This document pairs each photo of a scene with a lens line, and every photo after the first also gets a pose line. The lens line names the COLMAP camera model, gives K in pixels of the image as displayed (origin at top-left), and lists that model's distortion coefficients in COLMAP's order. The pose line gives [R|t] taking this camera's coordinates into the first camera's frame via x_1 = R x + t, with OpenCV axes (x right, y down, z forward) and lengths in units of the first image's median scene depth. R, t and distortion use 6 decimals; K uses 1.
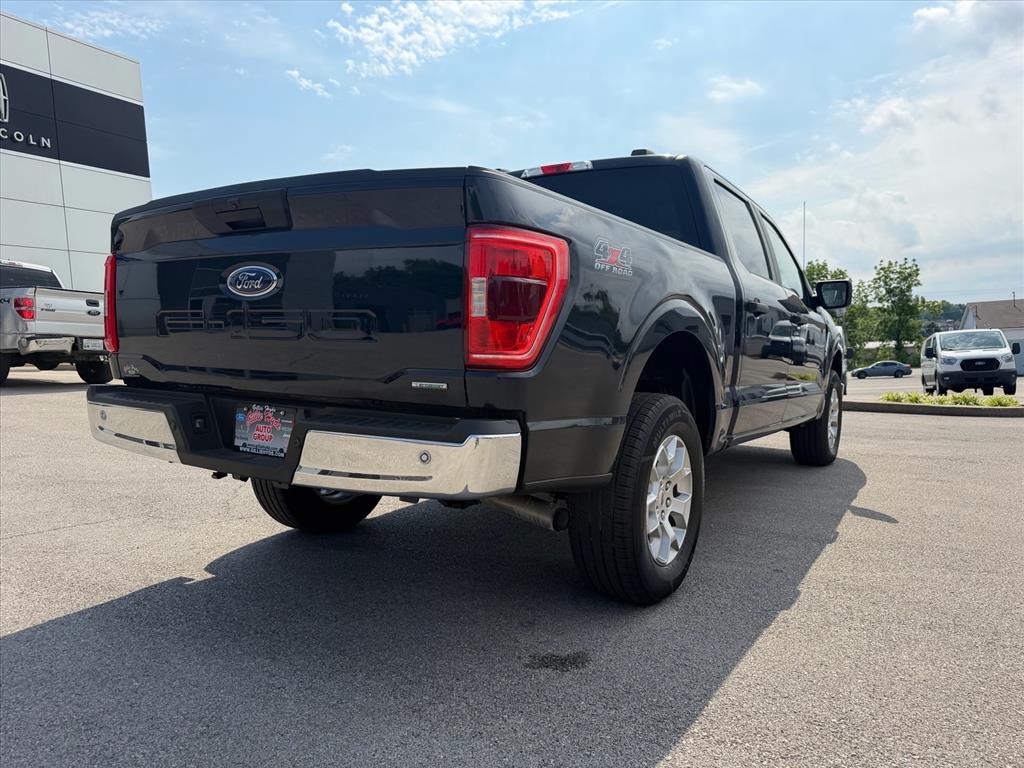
lens RADIAL K [[725.8, 0, 517.2], [0, 725.8, 387.3], [0, 0, 1]] dist [0.033629, -0.051930]
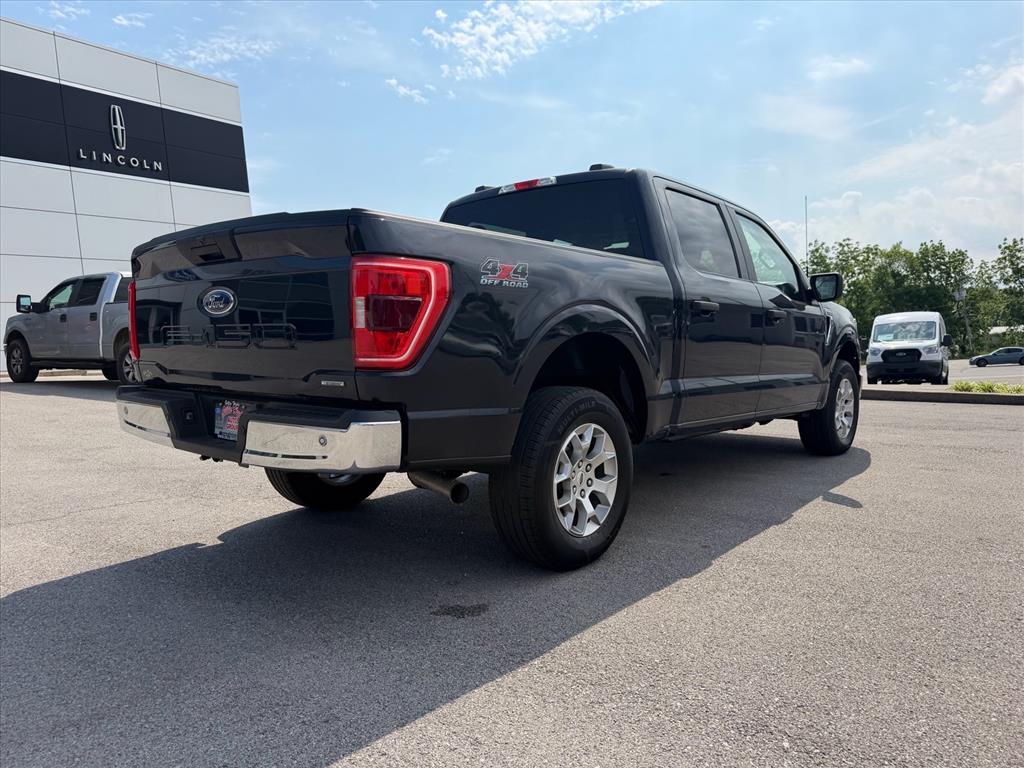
lens RADIAL K [[725.8, 0, 515.2], [0, 725.8, 383.1], [0, 0, 1]] dist [0.033629, -0.051930]
pose [[0.990035, -0.014326, -0.140094, 0.288924], [0.014525, 0.999894, 0.000398, 0.001066], [0.140073, -0.002429, 0.990138, -0.157257]]
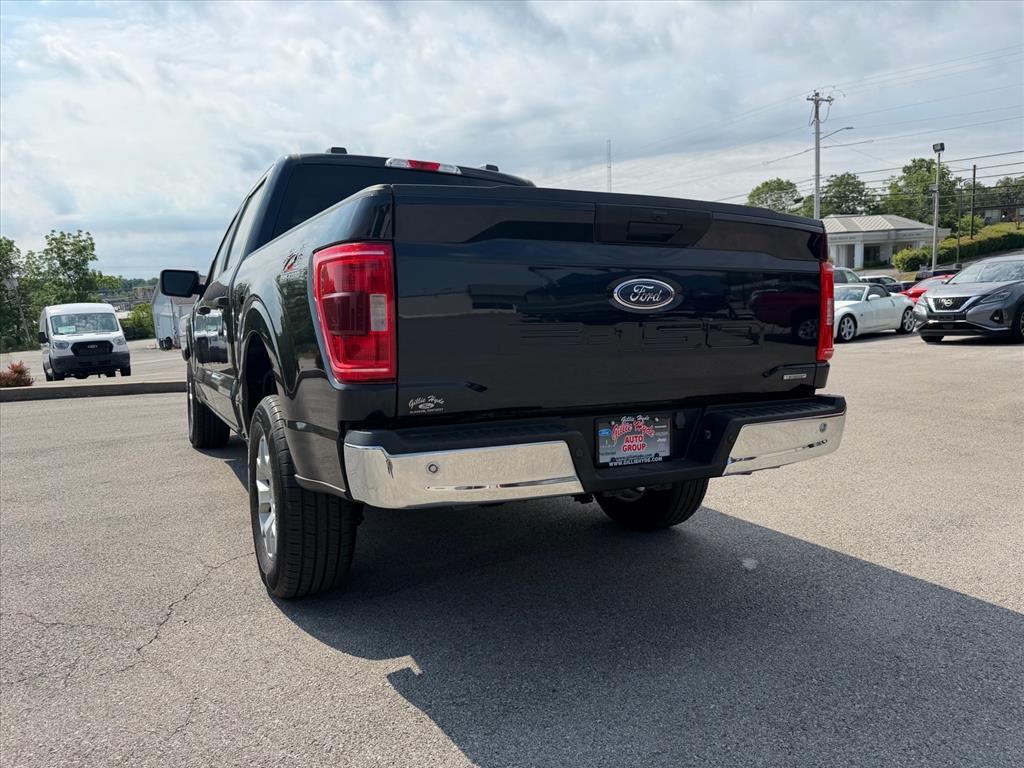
lens RADIAL K [[725.8, 0, 531.6], [0, 725.8, 378.3], [0, 0, 1]] dist [0.033629, -0.051930]
pose [[0.481751, -0.090500, 0.871623, -1.218843], [0.070376, 0.995436, 0.064458, -0.096049], [-0.873478, 0.030289, 0.485921, 0.600443]]
